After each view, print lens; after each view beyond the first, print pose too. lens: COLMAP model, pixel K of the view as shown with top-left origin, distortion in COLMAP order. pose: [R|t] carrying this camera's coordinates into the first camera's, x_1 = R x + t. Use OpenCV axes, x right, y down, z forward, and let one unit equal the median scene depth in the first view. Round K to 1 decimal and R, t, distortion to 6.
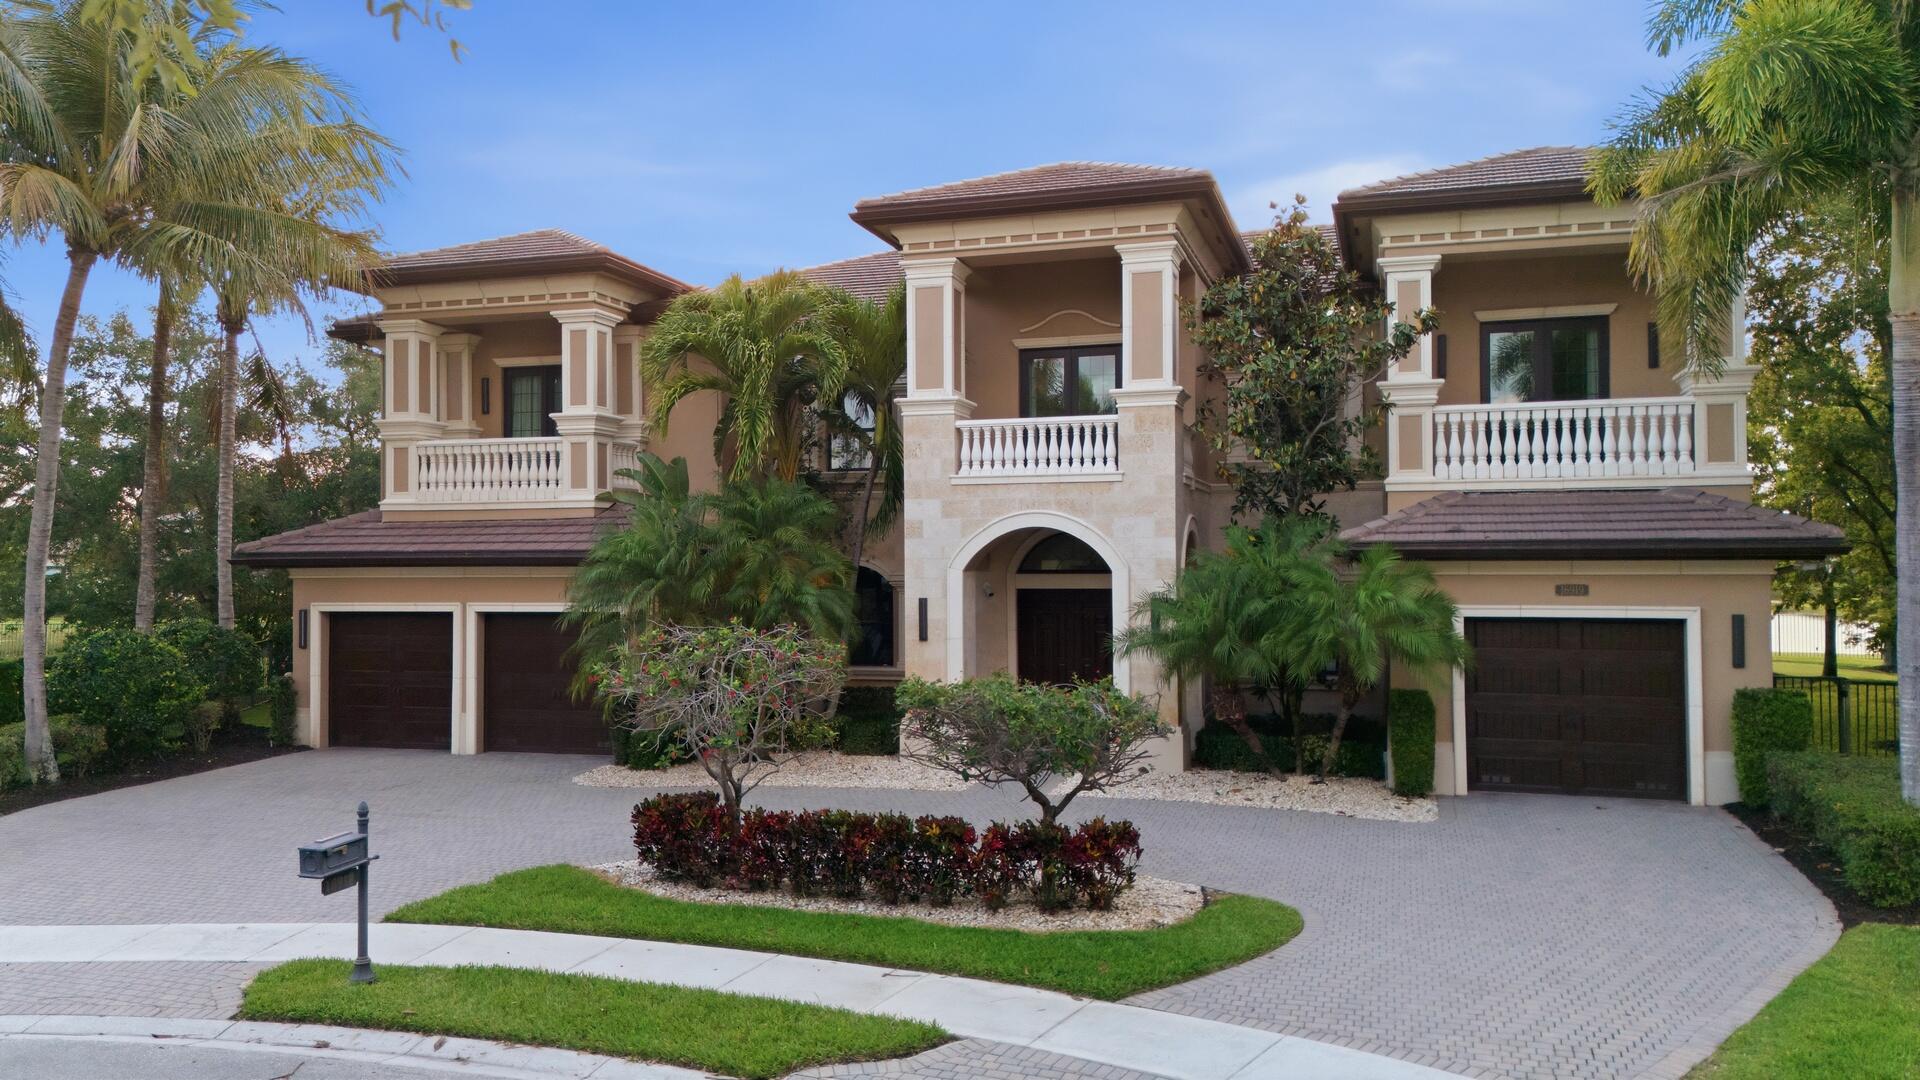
lens RADIAL K [[1313.7, 0, 960.0], [0, 1313.7, 540.0], [0, 0, 1]] dist [0.047277, -0.002851]
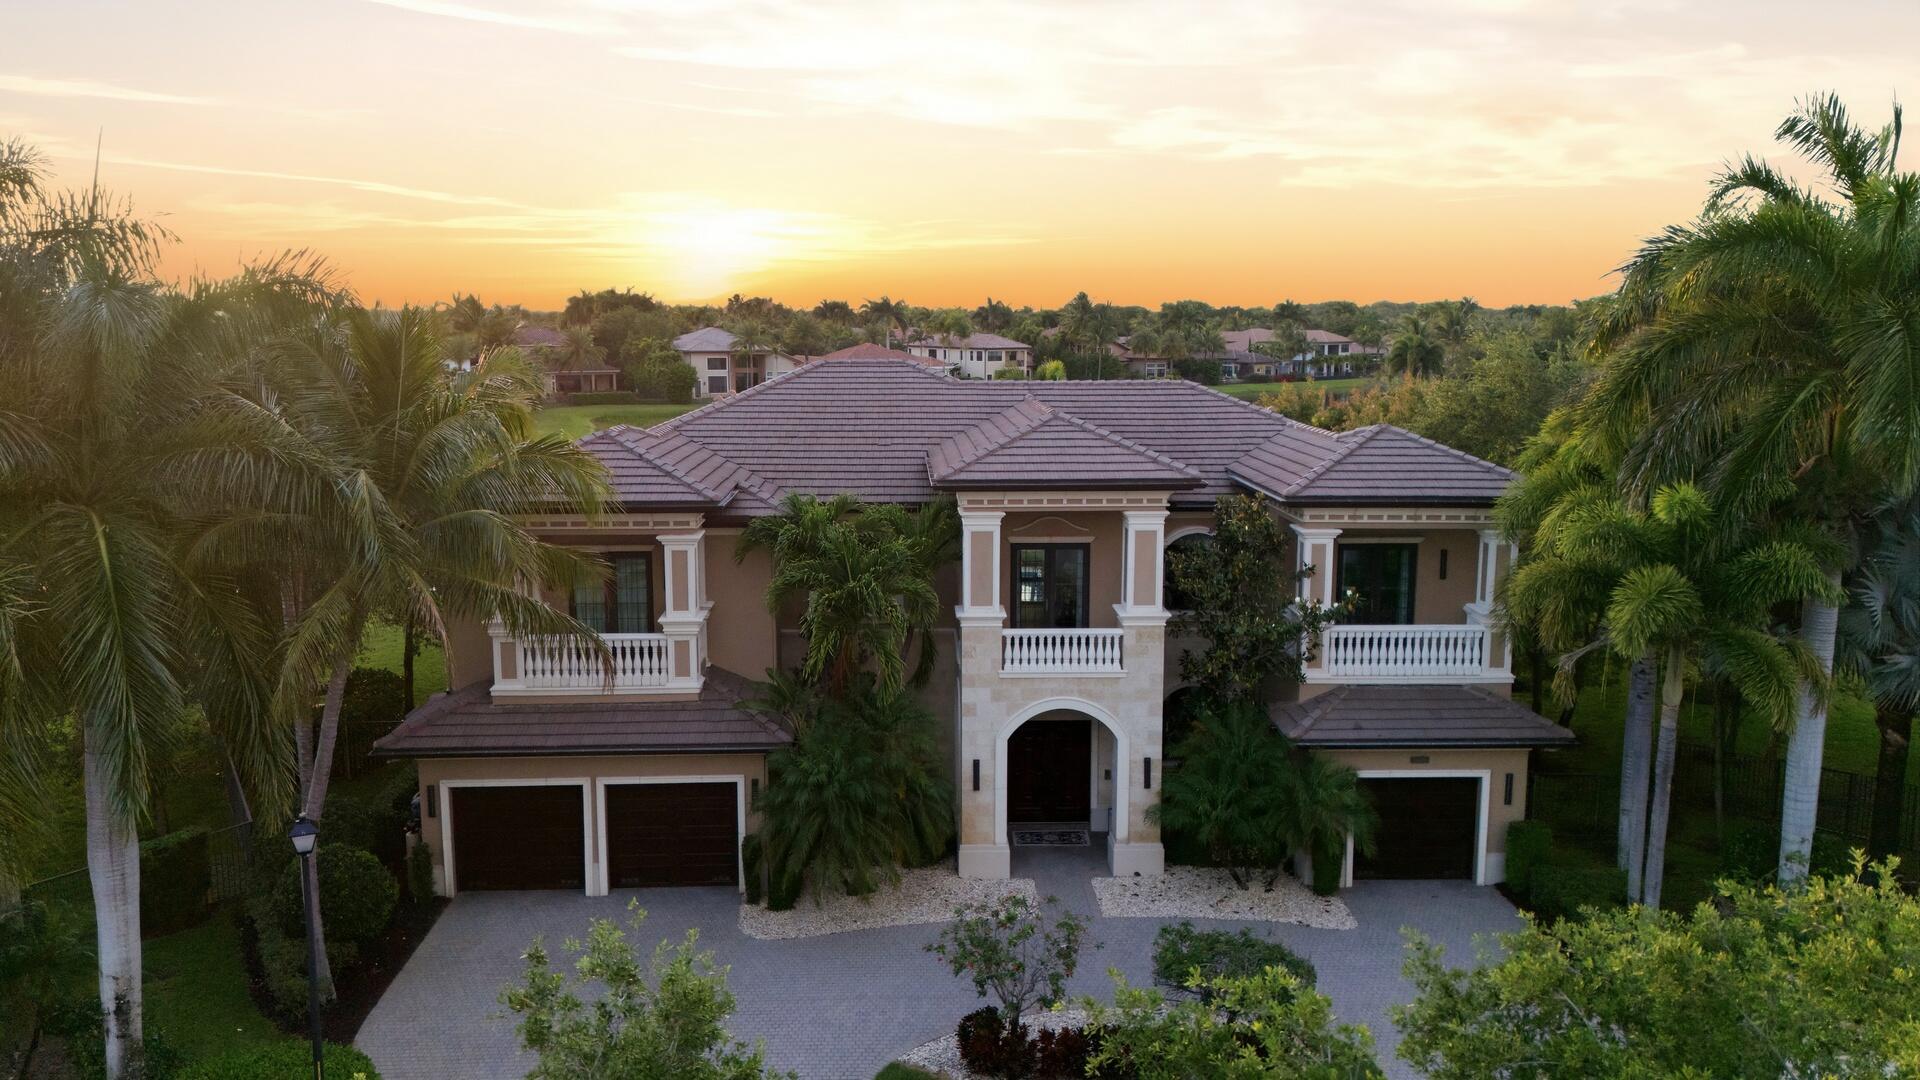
lens RADIAL K [[1313.7, 0, 960.0], [0, 1313.7, 540.0], [0, 0, 1]] dist [0.047277, -0.002851]
pose [[0.950881, -0.041635, 0.306745, -0.453258], [-0.005424, 0.988520, 0.150990, -0.386087], [-0.309510, -0.145237, 0.939739, -0.238531]]
